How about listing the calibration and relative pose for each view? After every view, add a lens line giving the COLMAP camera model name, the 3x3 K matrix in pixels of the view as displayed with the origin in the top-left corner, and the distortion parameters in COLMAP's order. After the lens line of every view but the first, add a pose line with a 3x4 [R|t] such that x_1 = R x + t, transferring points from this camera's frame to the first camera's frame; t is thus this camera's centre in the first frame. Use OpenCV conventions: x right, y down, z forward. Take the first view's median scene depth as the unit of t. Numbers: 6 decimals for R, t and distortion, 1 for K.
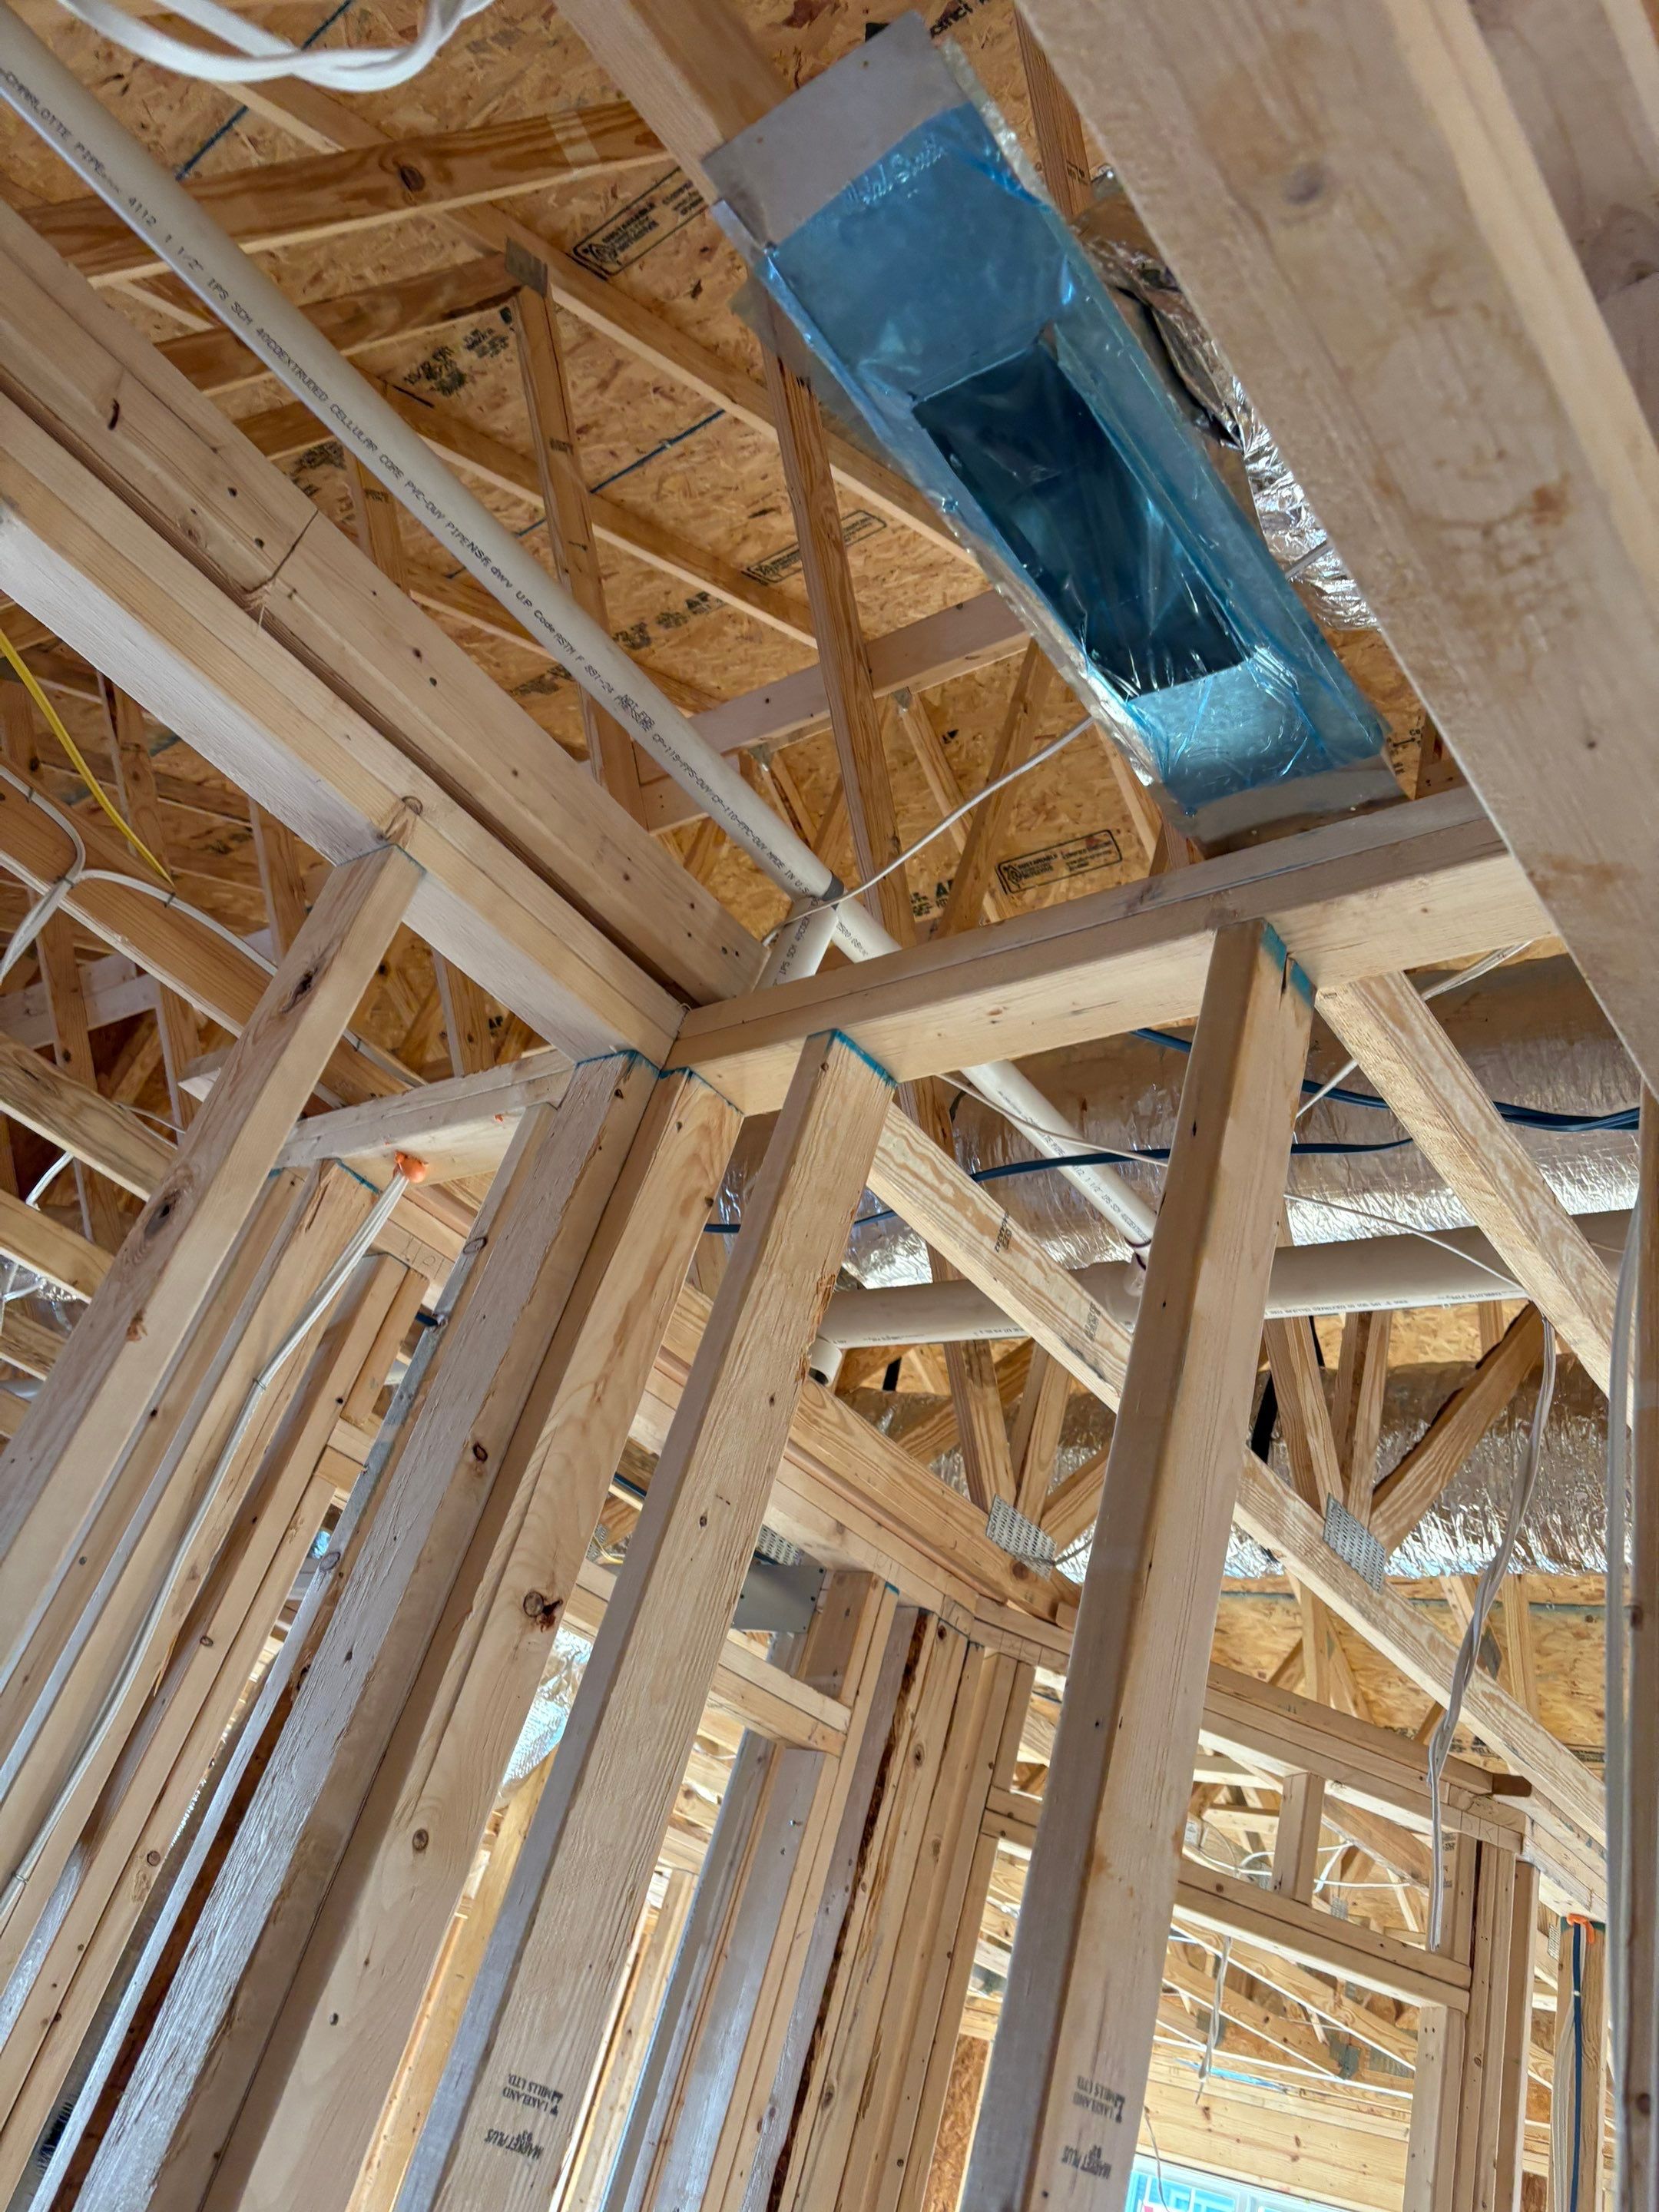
lens RADIAL K [[1666.1, 0, 833.9], [0, 1666.1, 1105.6], [0, 0, 1]] dist [0.005668, -0.005923]
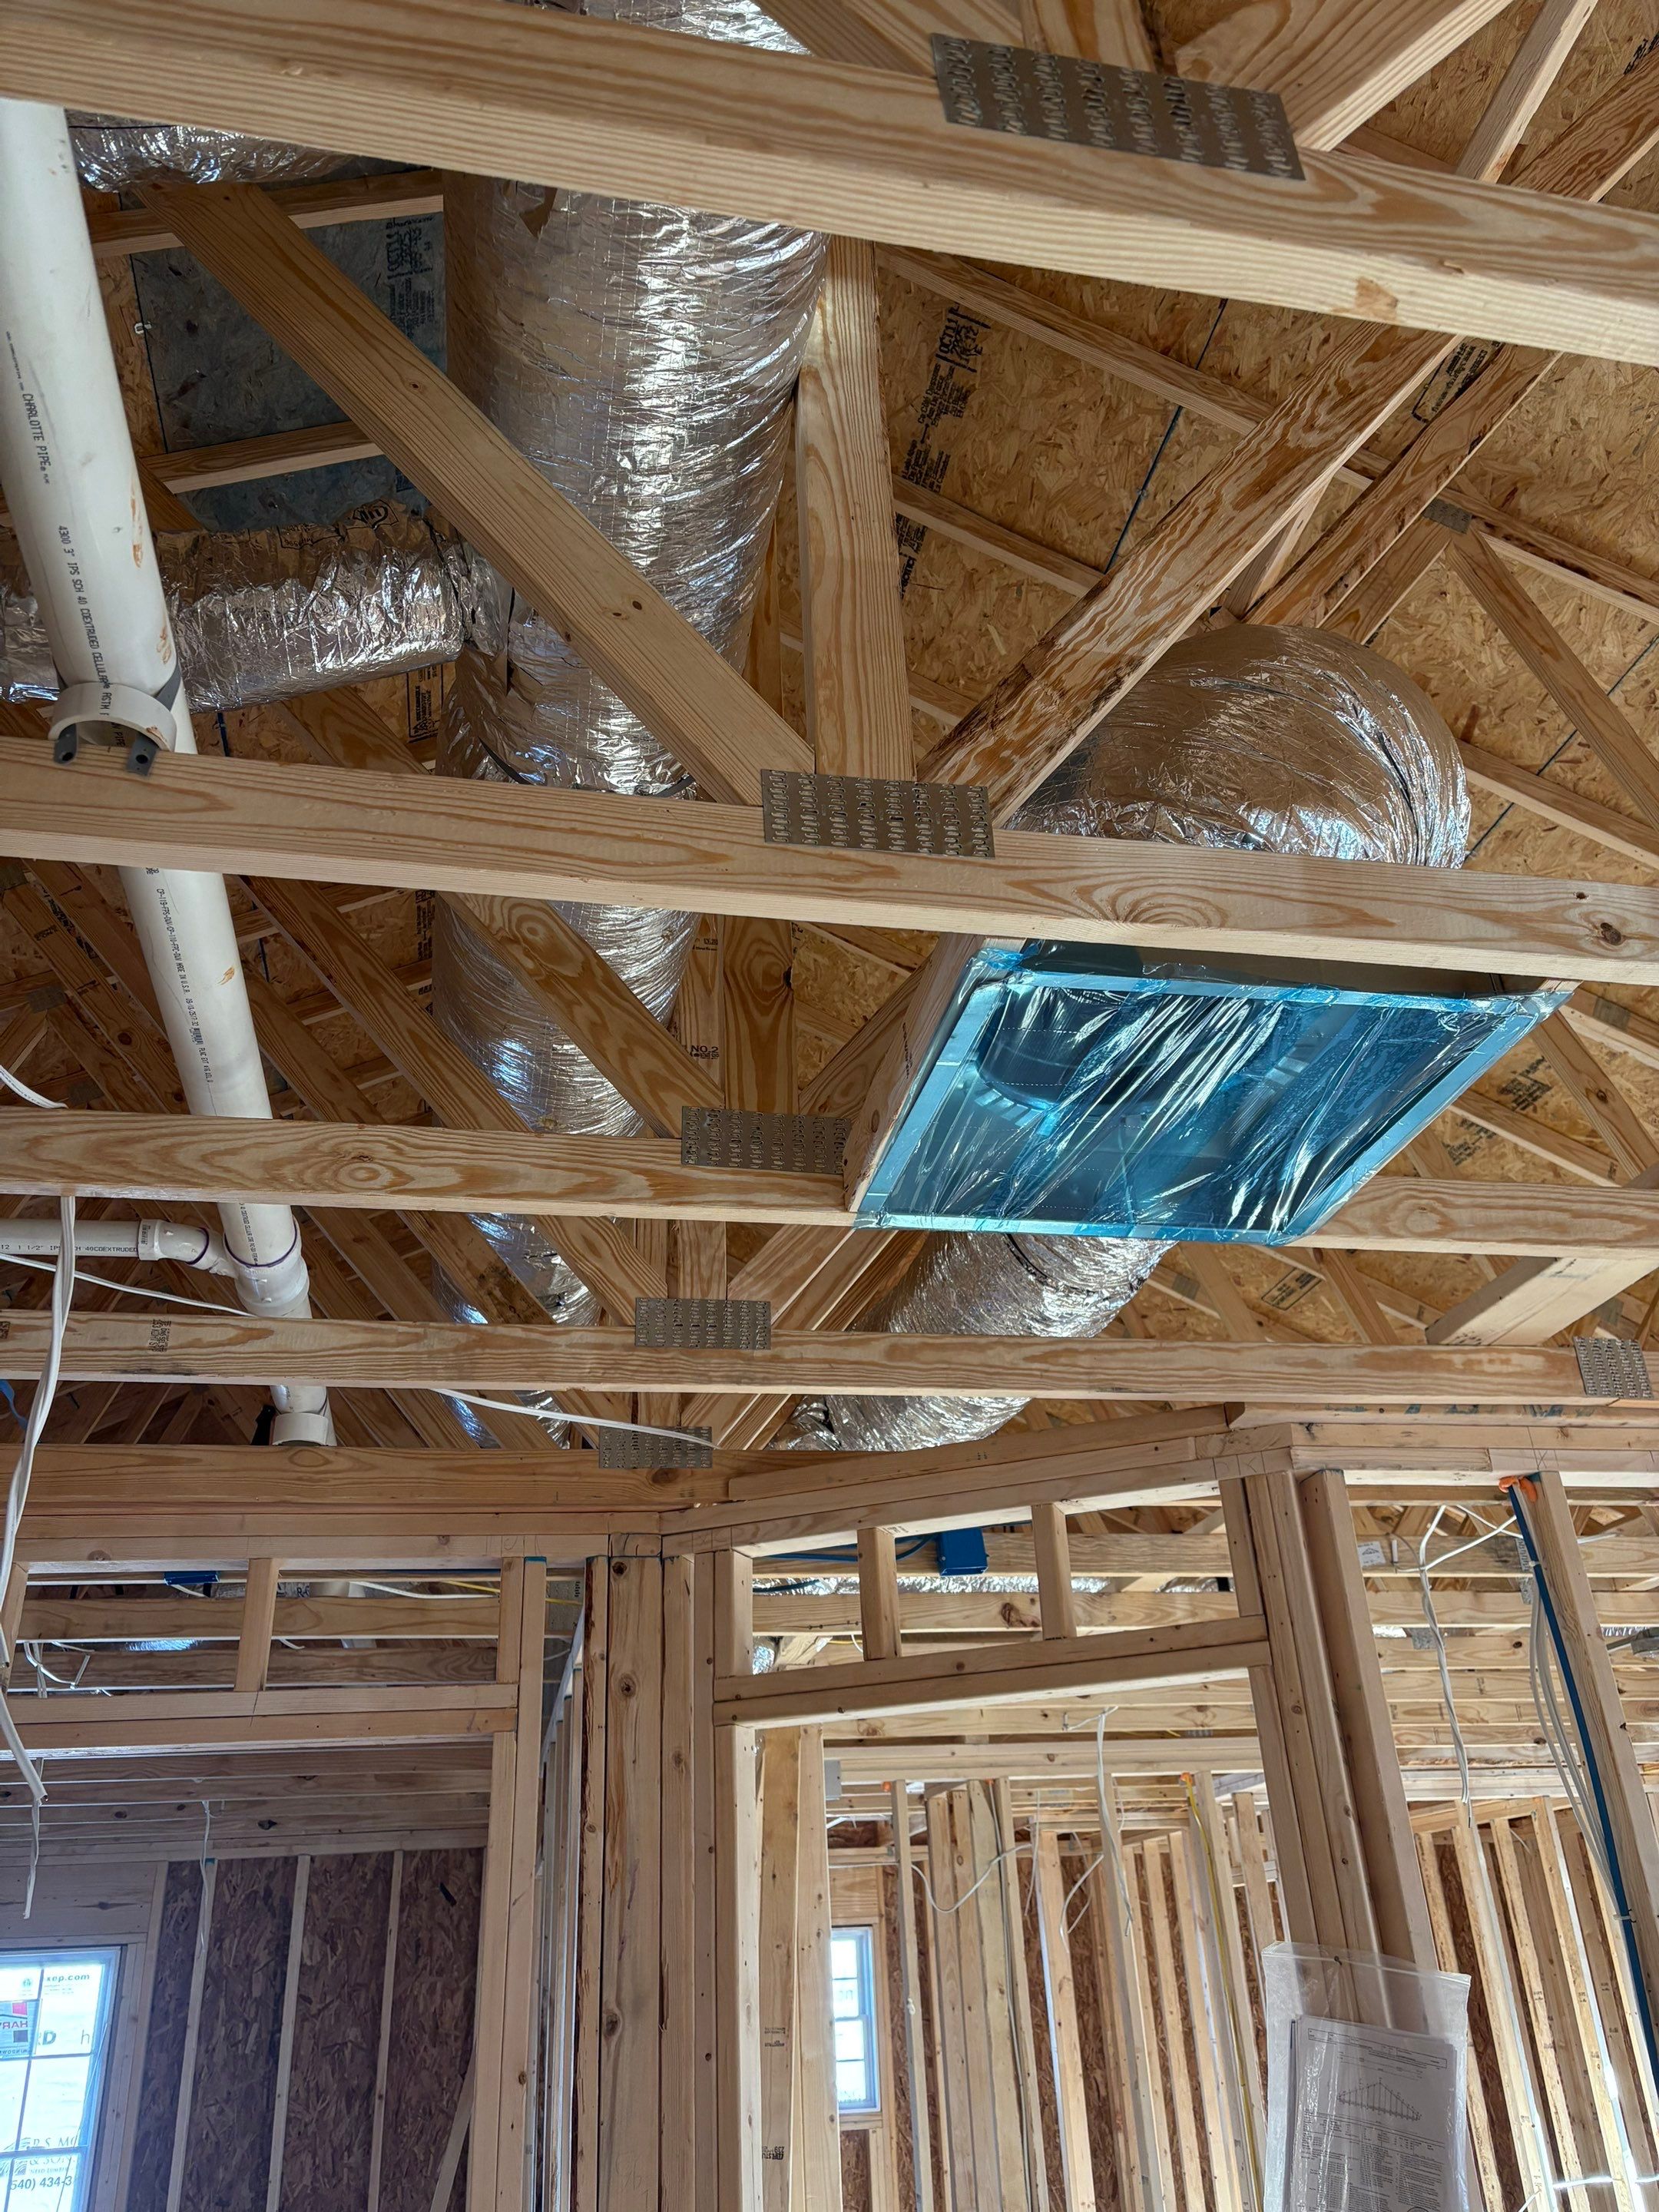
lens RADIAL K [[1666.1, 0, 831.1], [0, 1666.1, 1110.4], [0, 0, 1]] dist [0.005668, -0.005923]
pose [[0.715762, -0.564647, -0.410924, 0.758972], [0.561137, 0.815297, -0.142884, 0.312365], [0.415705, -0.128314, 0.900403, 0.163689]]
